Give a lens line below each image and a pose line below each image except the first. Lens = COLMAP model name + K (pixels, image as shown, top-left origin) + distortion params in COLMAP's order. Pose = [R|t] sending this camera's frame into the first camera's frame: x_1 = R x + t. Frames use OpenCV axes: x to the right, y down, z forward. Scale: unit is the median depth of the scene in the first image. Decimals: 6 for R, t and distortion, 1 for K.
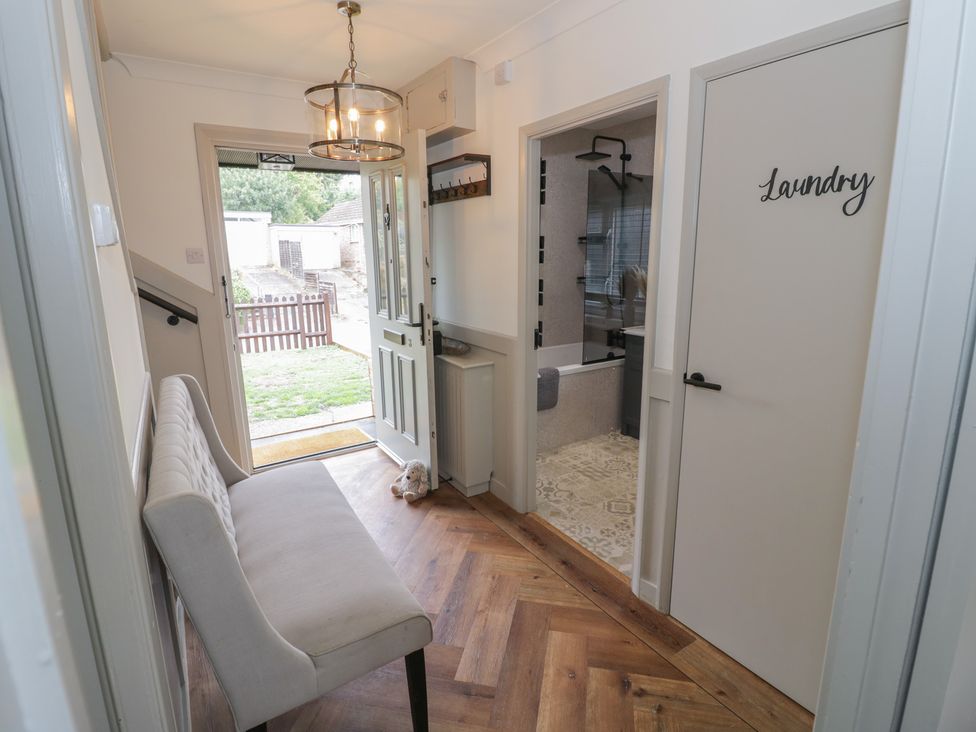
lens RADIAL K [[512.2, 0, 488.1], [0, 512.2, 356.7], [0, 0, 1]] dist [0.002553, -0.015291]
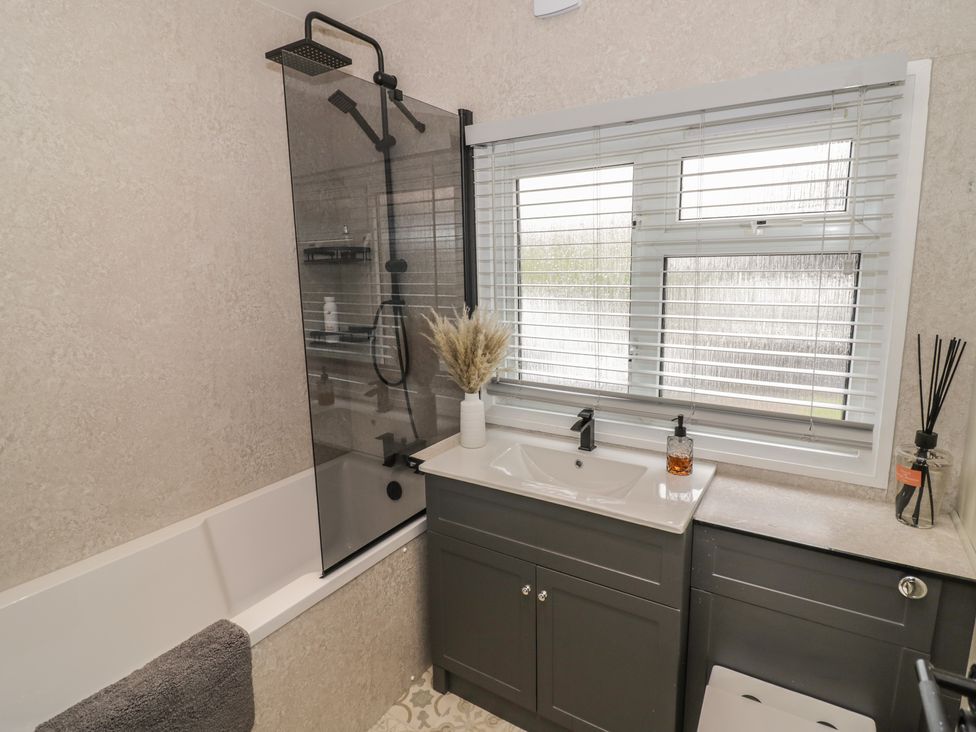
lens RADIAL K [[512.2, 0, 488.1], [0, 512.2, 356.7], [0, 0, 1]] dist [0.002553, -0.015291]
pose [[0.909223, -0.081421, 0.408270, 0.139687], [0.097914, 0.995001, -0.019626, -0.116024], [-0.404631, 0.057820, 0.912650, 0.539770]]
